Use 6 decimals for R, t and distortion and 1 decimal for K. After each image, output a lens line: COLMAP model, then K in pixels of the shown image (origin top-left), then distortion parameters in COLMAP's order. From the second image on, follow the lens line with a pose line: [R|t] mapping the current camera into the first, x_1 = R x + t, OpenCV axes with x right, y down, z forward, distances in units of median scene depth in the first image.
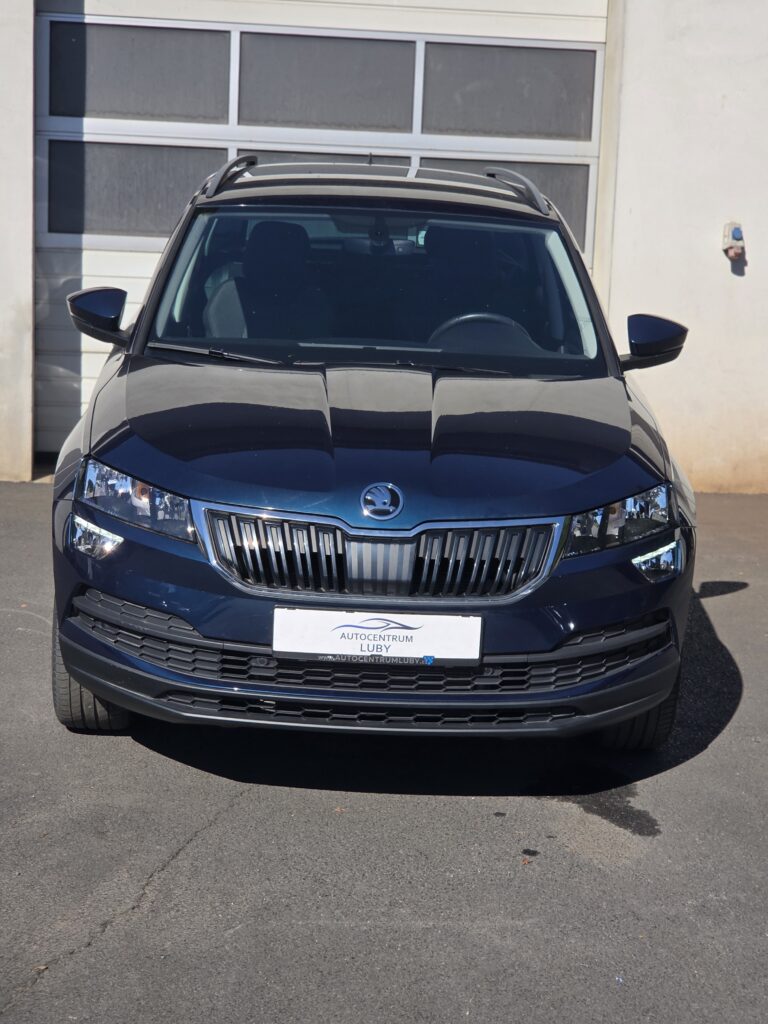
lens RADIAL K [[2000.5, 0, 387.0], [0, 2000.5, 542.9], [0, 0, 1]] dist [0.039998, 0.091315]
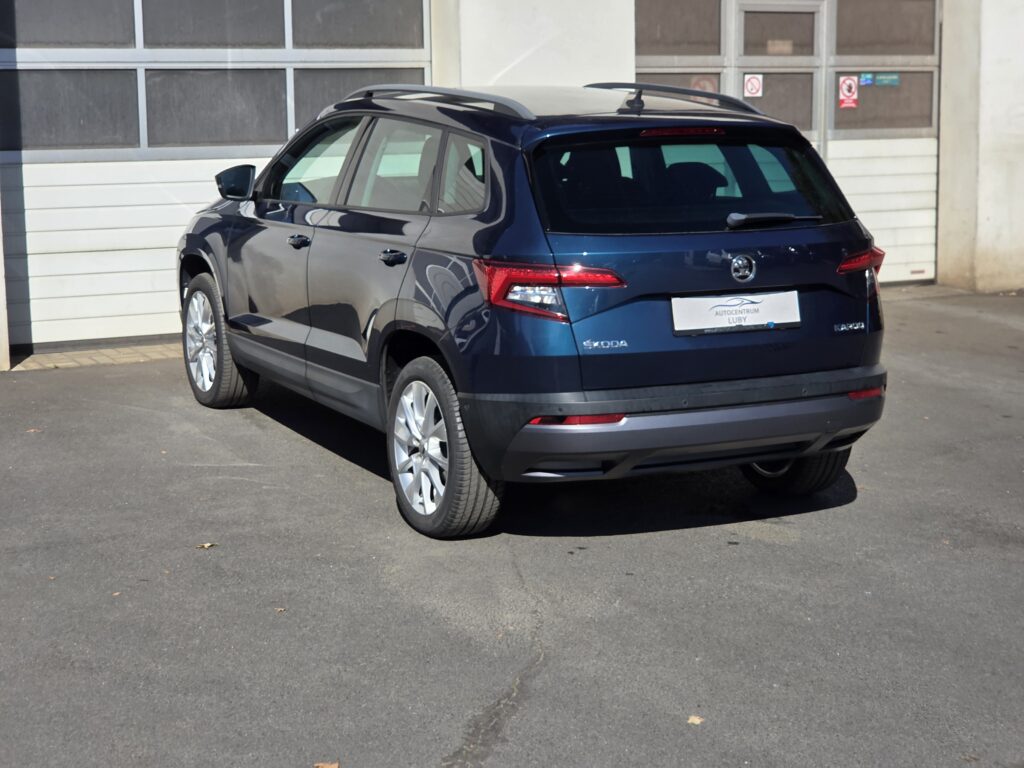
lens RADIAL K [[2058.3, 0, 511.3], [0, 2058.3, 401.4], [0, 0, 1]] dist [-0.018839, 0.744700]
pose [[0.930086, -0.107481, 0.351267, -0.555756], [0.114821, 0.993386, -0.000066, 0.032905], [-0.348936, 0.040394, 0.936275, -0.319779]]
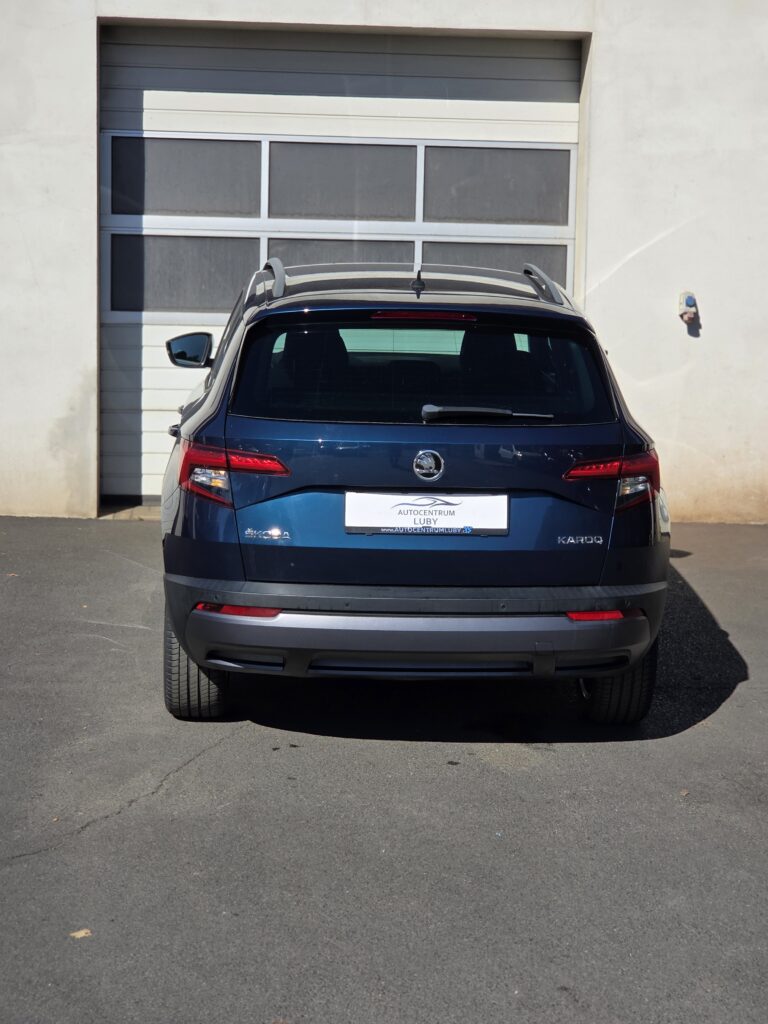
lens RADIAL K [[2030.4, 0, 382.3], [0, 2030.4, 537.3], [0, 0, 1]] dist [0.002757, 0.201196]
pose [[0.998736, -0.012309, -0.048732, 0.087200], [0.010210, 0.999019, -0.043087, 0.059065], [0.049214, 0.042535, 0.997882, -0.338225]]
